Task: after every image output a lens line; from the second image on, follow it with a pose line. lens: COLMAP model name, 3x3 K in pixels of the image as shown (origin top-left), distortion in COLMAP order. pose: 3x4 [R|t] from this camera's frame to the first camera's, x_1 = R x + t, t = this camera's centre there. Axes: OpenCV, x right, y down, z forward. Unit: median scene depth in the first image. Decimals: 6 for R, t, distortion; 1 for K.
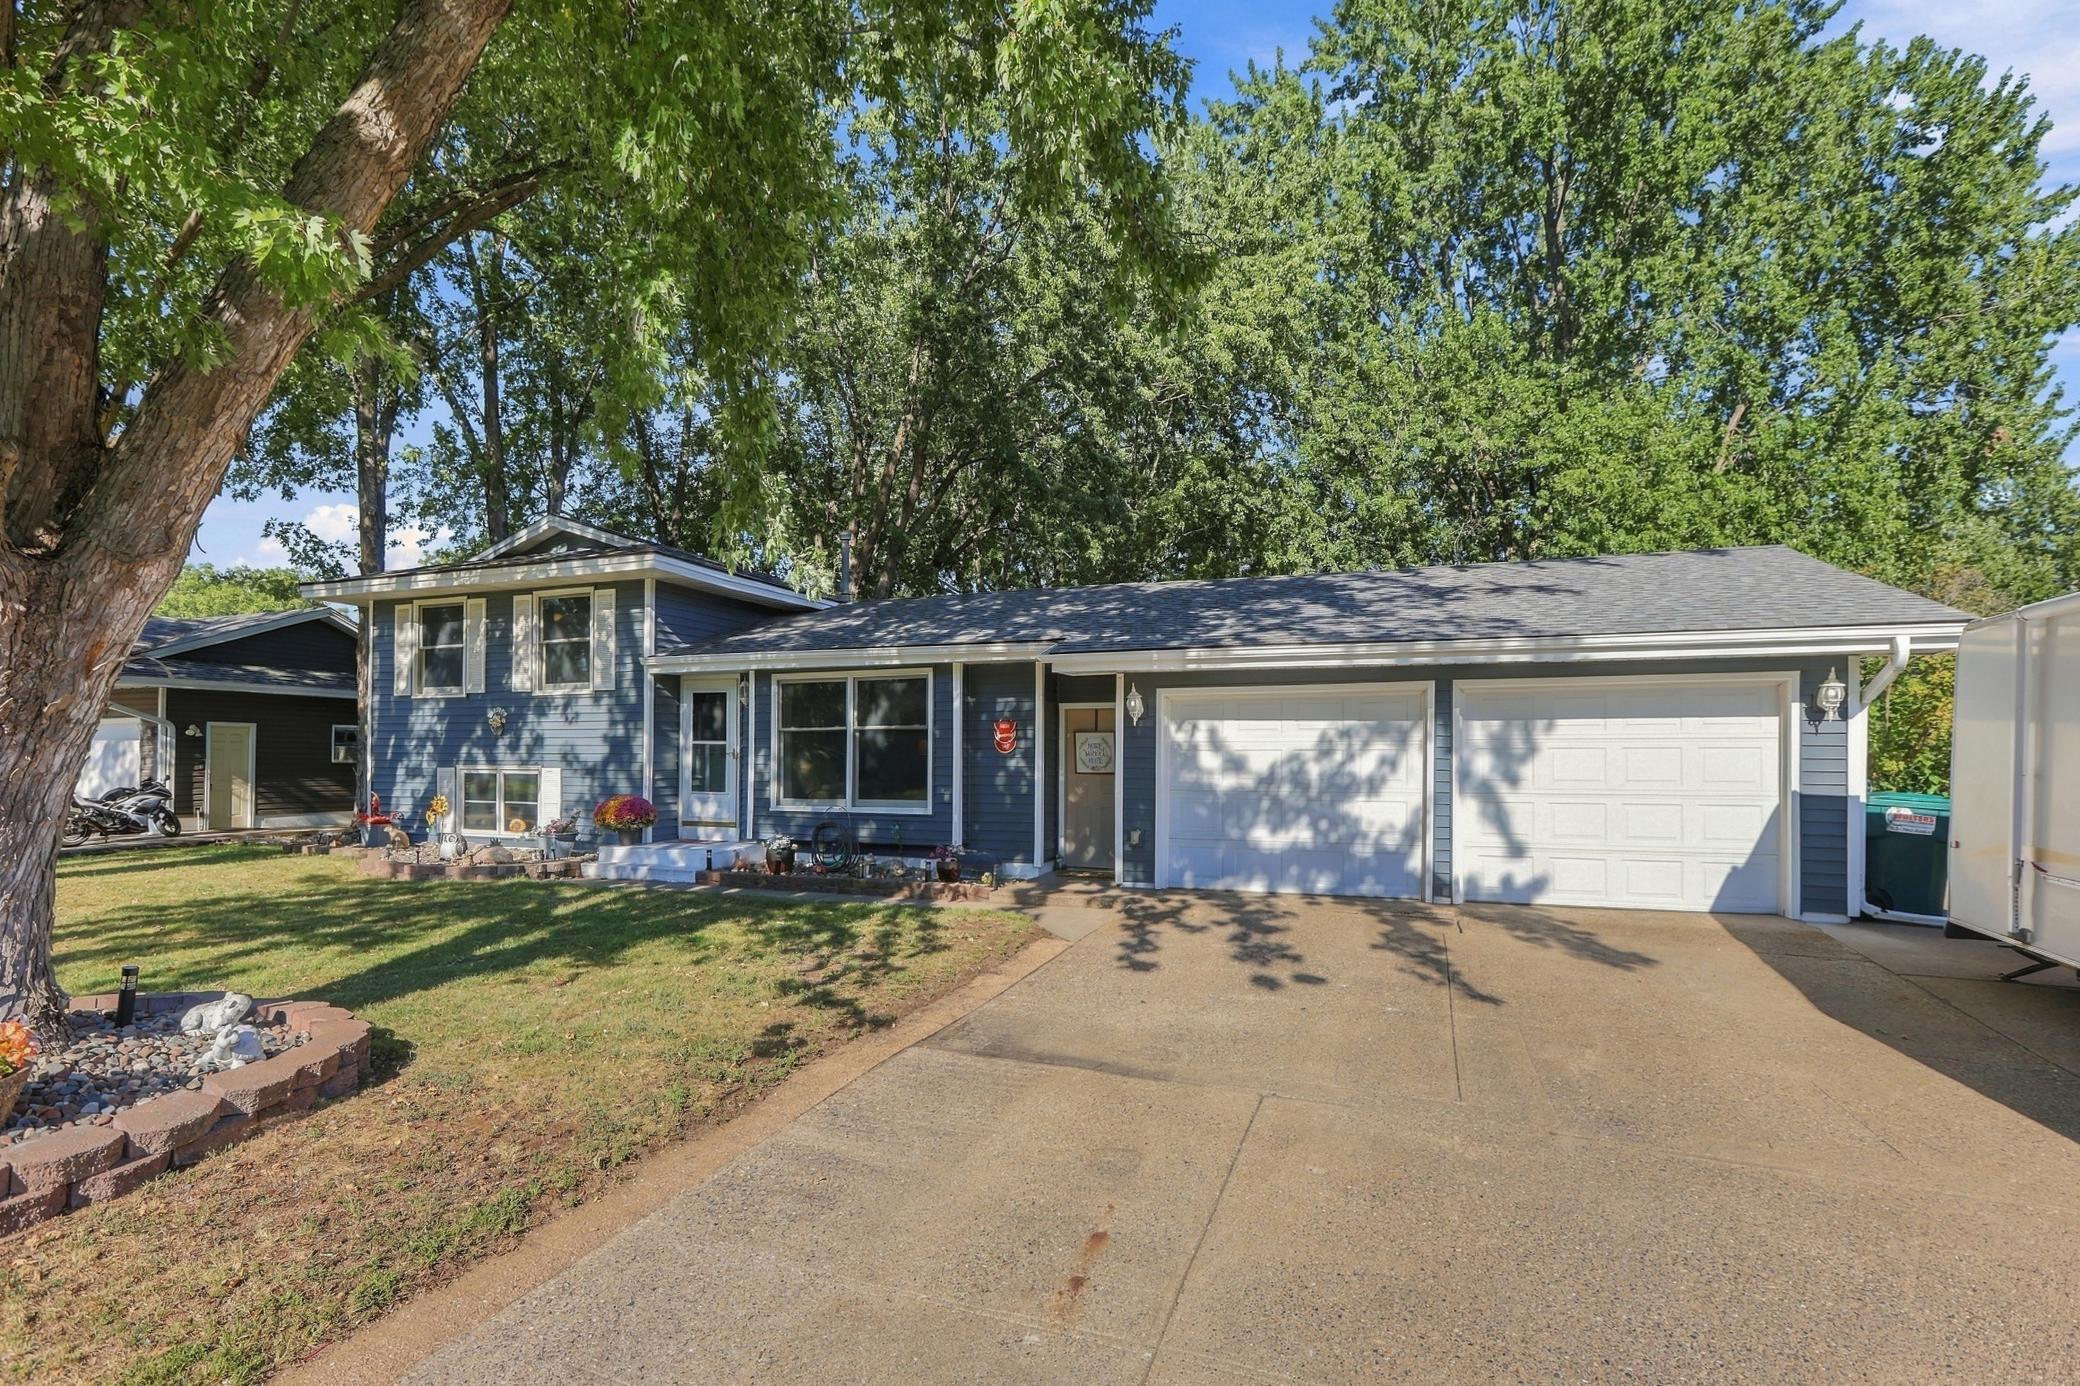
lens RADIAL K [[985.9, 0, 1035.8], [0, 985.9, 763.9], [0, 0, 1]] dist [-0.000700, 0.000027]
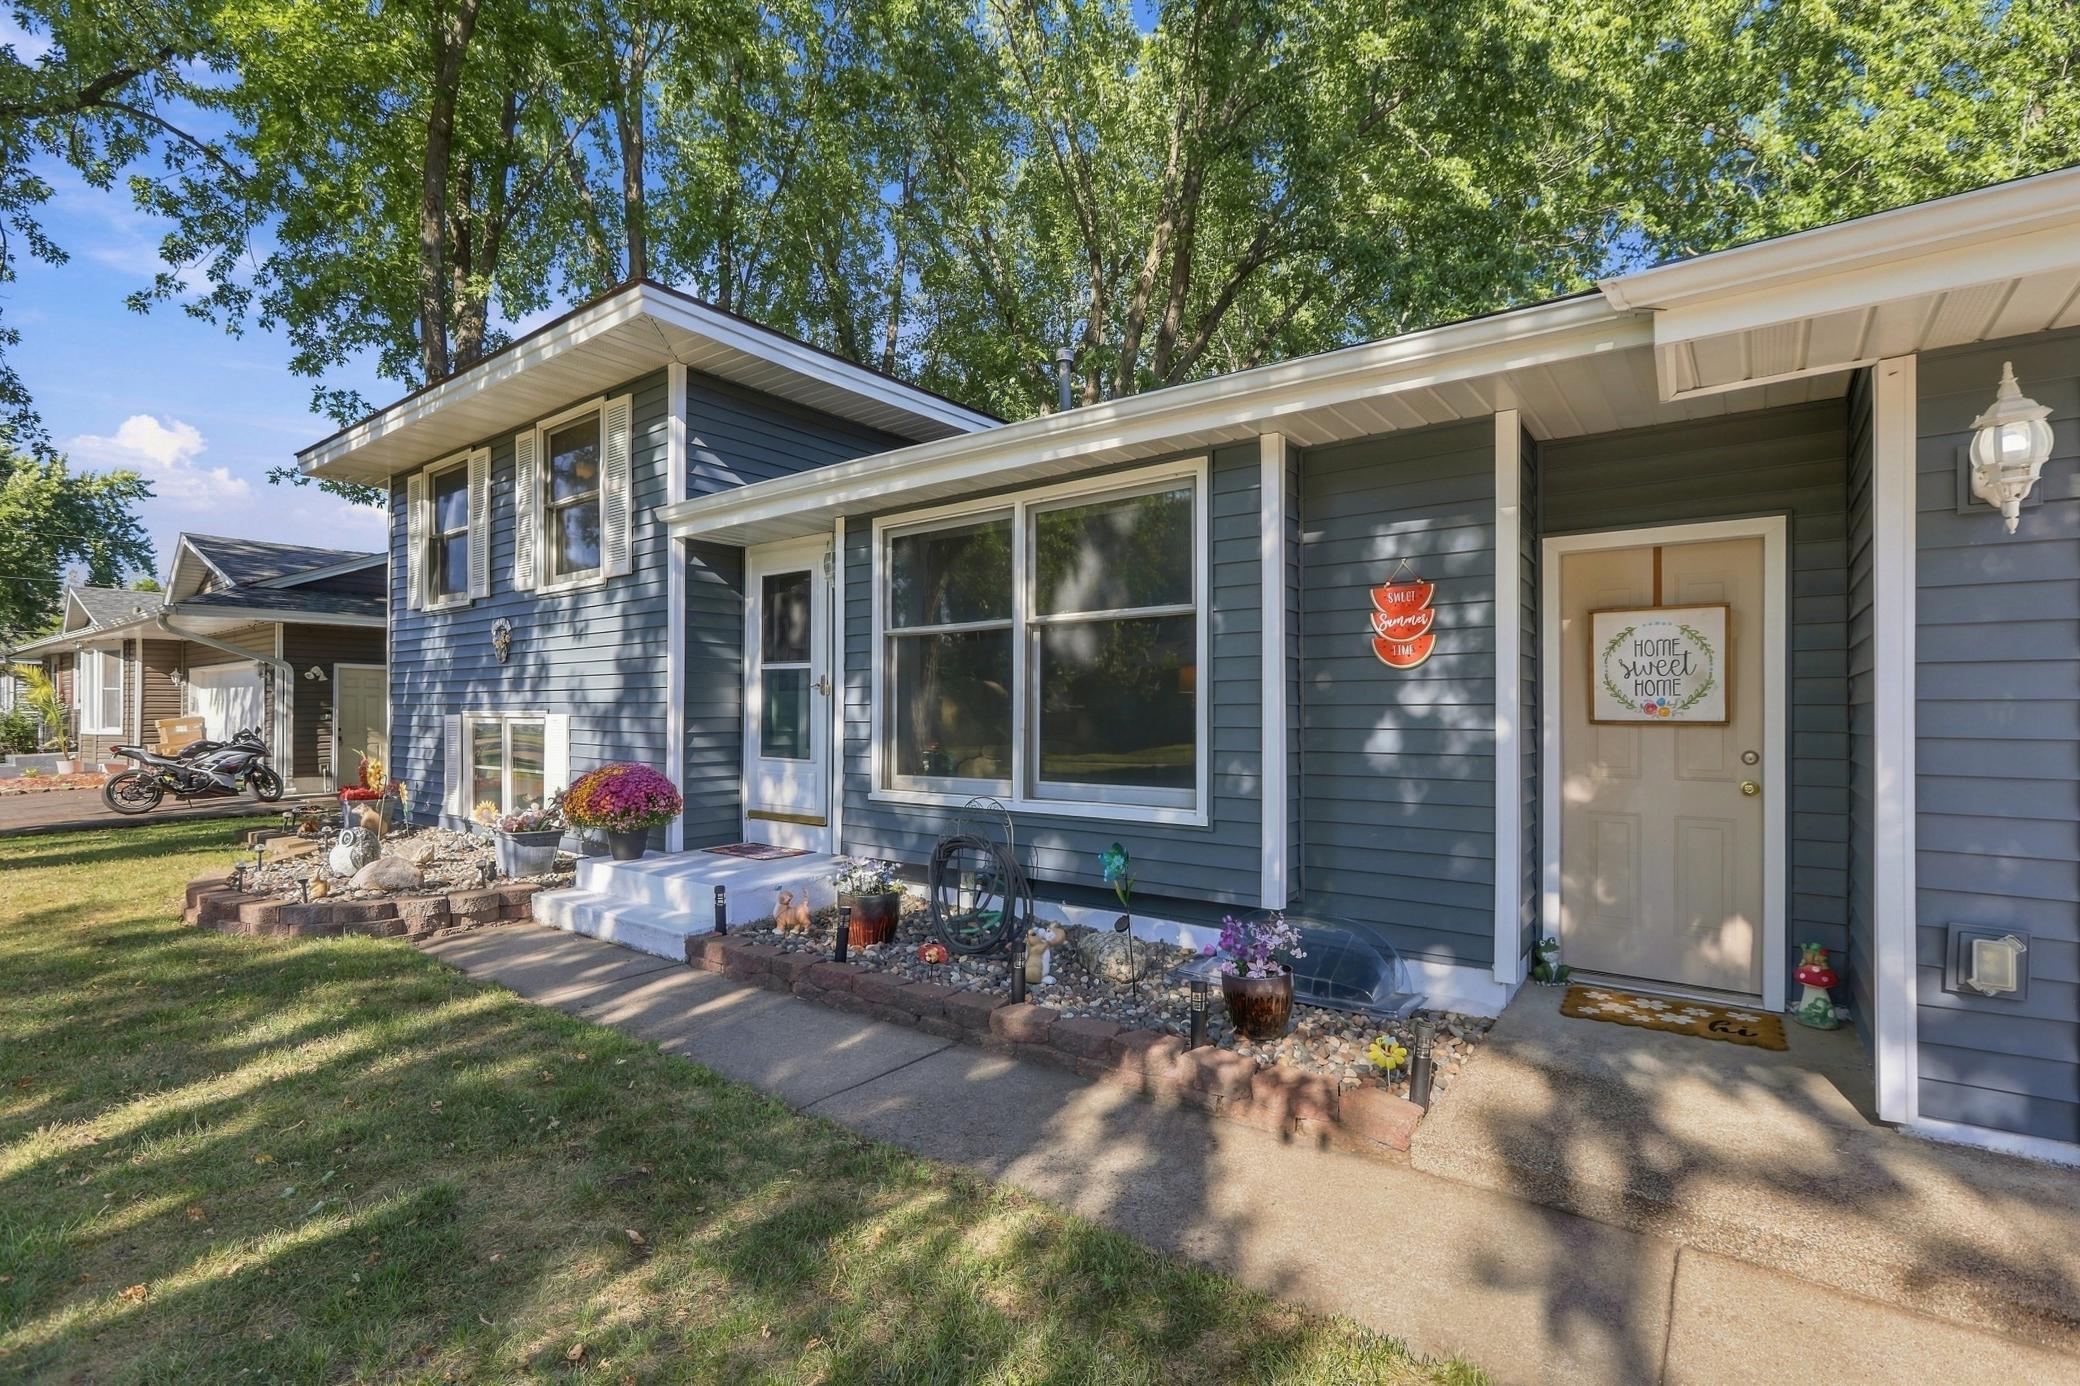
lens RADIAL K [[934.6, 0, 1034.1], [0, 934.6, 712.8], [0, 0, 1]] dist [-0.001346, -0.000088]
pose [[0.961952, -0.002819, -0.273203, -0.062427], [0.000838, 0.999973, -0.007369, 0.007429], [0.273216, 0.006859, 0.961928, 0.557603]]
